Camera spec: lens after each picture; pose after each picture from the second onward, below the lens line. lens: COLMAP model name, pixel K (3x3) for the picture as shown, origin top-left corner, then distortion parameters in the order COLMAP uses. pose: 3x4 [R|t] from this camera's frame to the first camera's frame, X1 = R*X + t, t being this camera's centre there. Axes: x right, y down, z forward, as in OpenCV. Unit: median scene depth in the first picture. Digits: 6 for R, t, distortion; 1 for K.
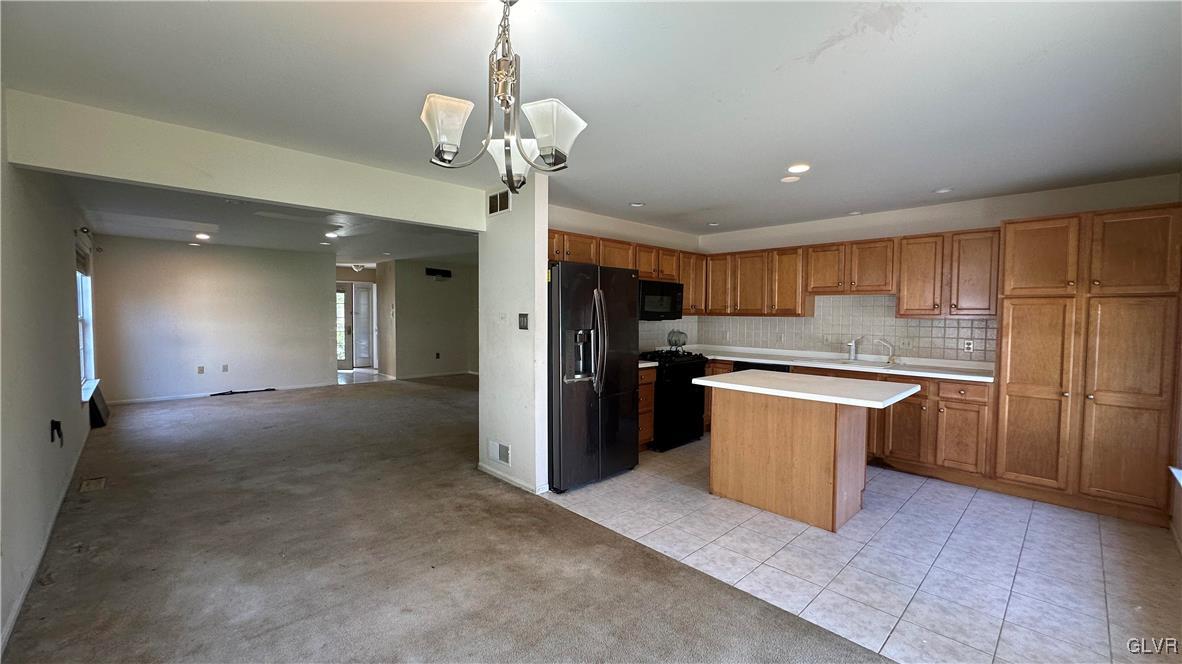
lens RADIAL K [[472.1, 0, 590.7], [0, 472.1, 335.2], [0, 0, 1]] dist [-0.001237, -0.000189]
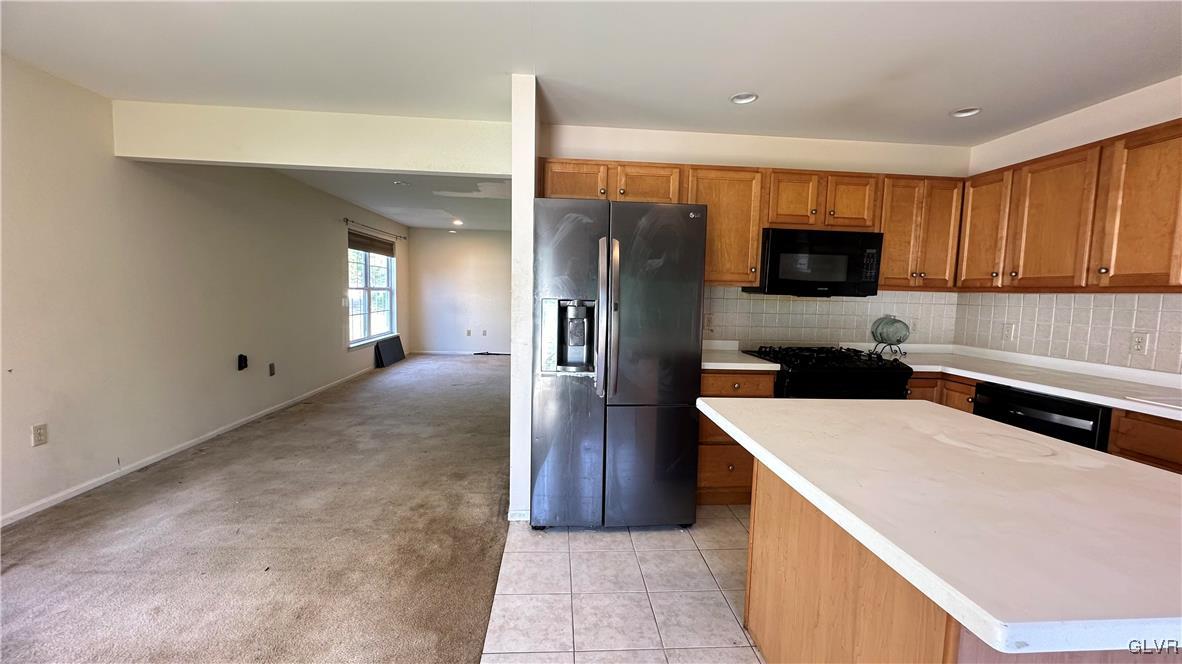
lens RADIAL K [[472.1, 0, 590.5], [0, 472.1, 331.3], [0, 0, 1]] dist [-0.001237, -0.000189]
pose [[0.769829, 0.065826, -0.634847, 0.435094], [-0.051127, 0.997831, 0.041465, 0.004107], [0.636199, 0.000537, 0.771525, 0.510142]]
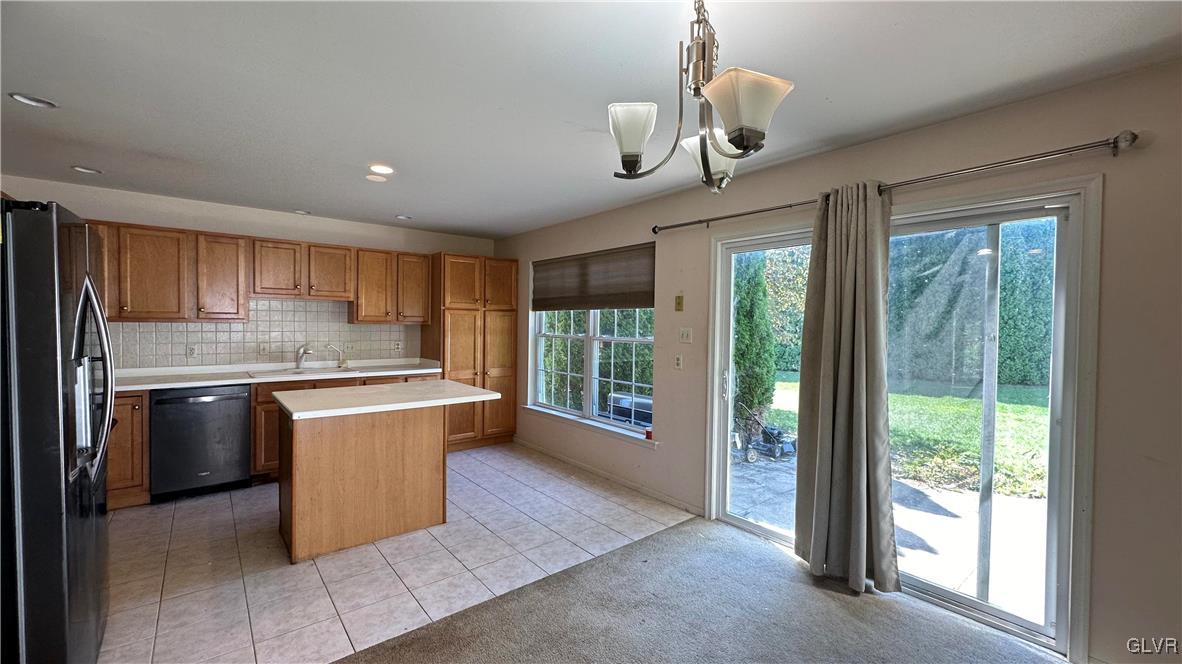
lens RADIAL K [[472.1, 0, 592.8], [0, 472.1, 333.5], [0, 0, 1]] dist [-0.001237, -0.000189]
pose [[0.073780, -0.030312, 0.996814, -0.448376], [0.032841, 0.999070, 0.027950, -0.032806], [-0.996734, 0.030674, 0.074706, 0.472808]]
